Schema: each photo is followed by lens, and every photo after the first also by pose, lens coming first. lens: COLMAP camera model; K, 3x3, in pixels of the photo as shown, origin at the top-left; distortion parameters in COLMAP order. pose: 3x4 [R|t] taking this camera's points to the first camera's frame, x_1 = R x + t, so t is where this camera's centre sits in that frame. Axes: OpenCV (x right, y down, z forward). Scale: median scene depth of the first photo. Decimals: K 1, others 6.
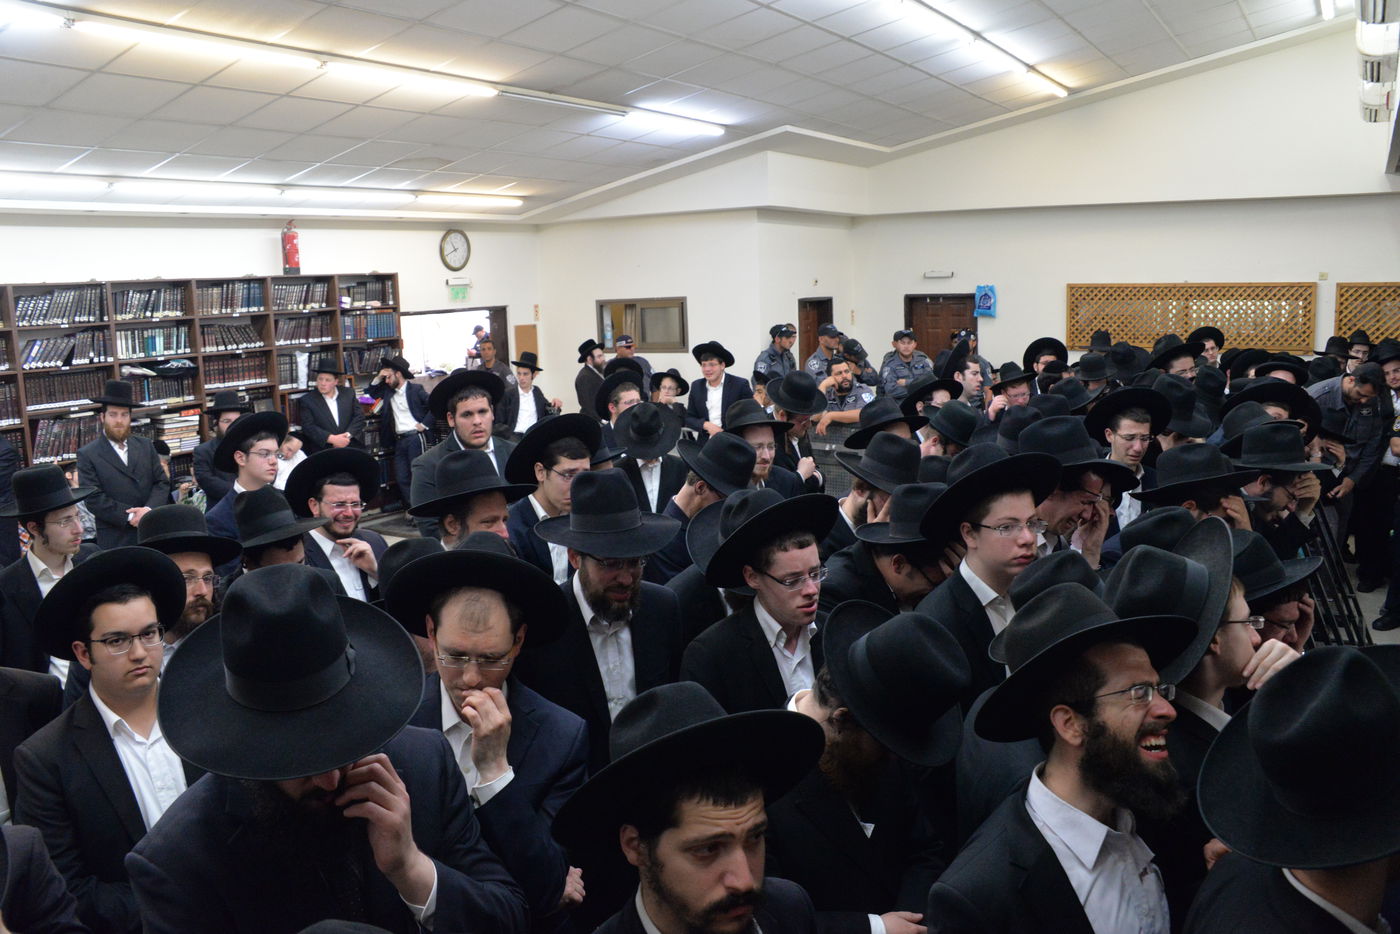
lens RADIAL K [[1150.7, 0, 702.2], [0, 1150.7, 467.5], [0, 0, 1]] dist [-0.157071, 0.120756]
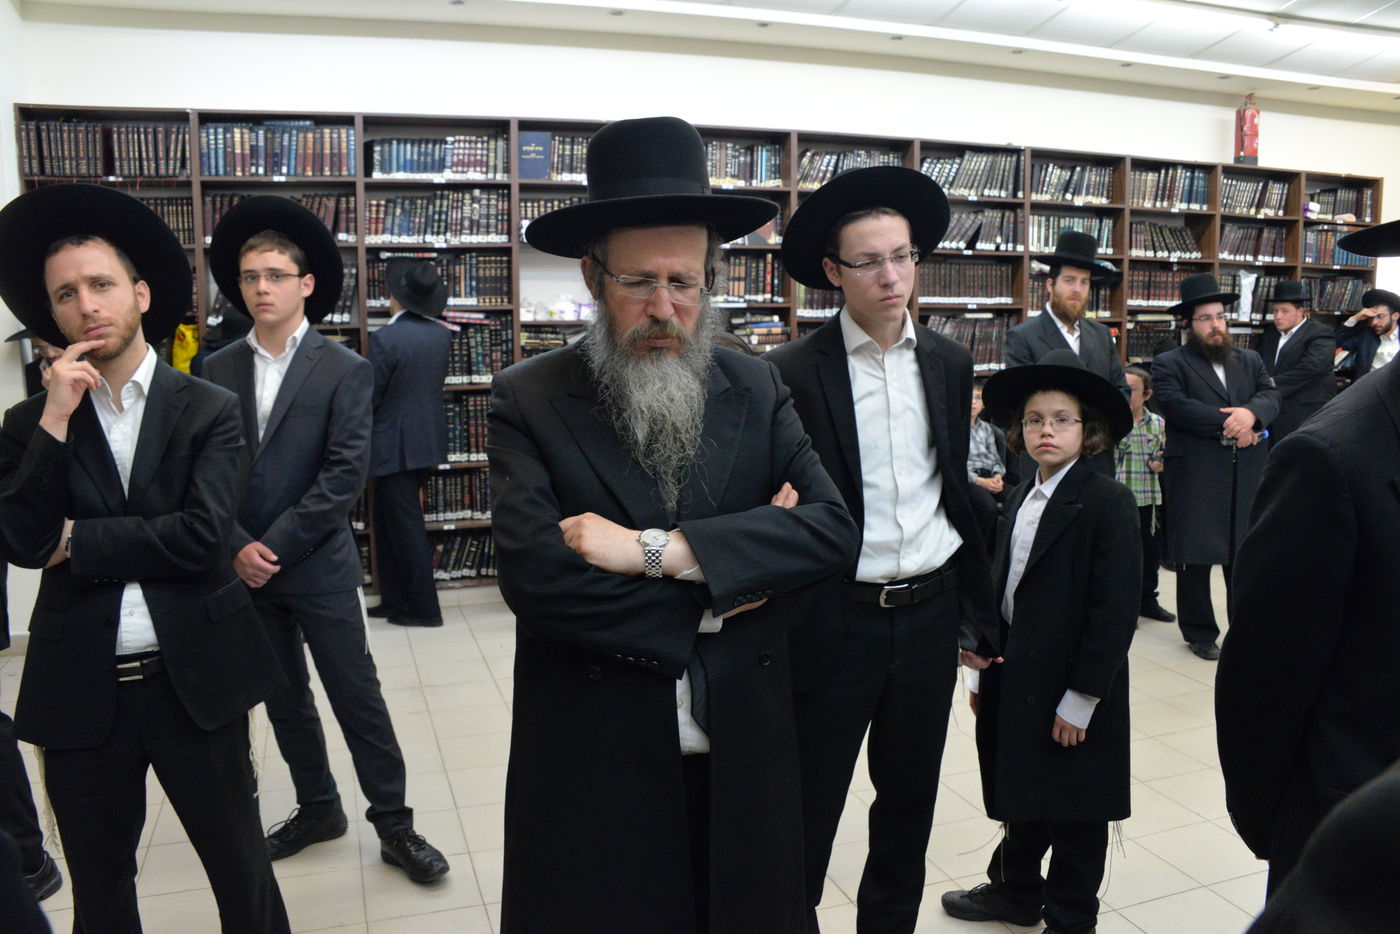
lens RADIAL K [[1150.7, 0, 698.6], [0, 1150.7, 468.2], [0, 0, 1]] dist [-0.157071, 0.120756]
pose [[0.789105, 0.114836, -0.603429, -0.199151], [-0.124138, 0.991913, 0.026431, 0.053379], [0.601584, 0.054051, 0.796979, 0.230312]]
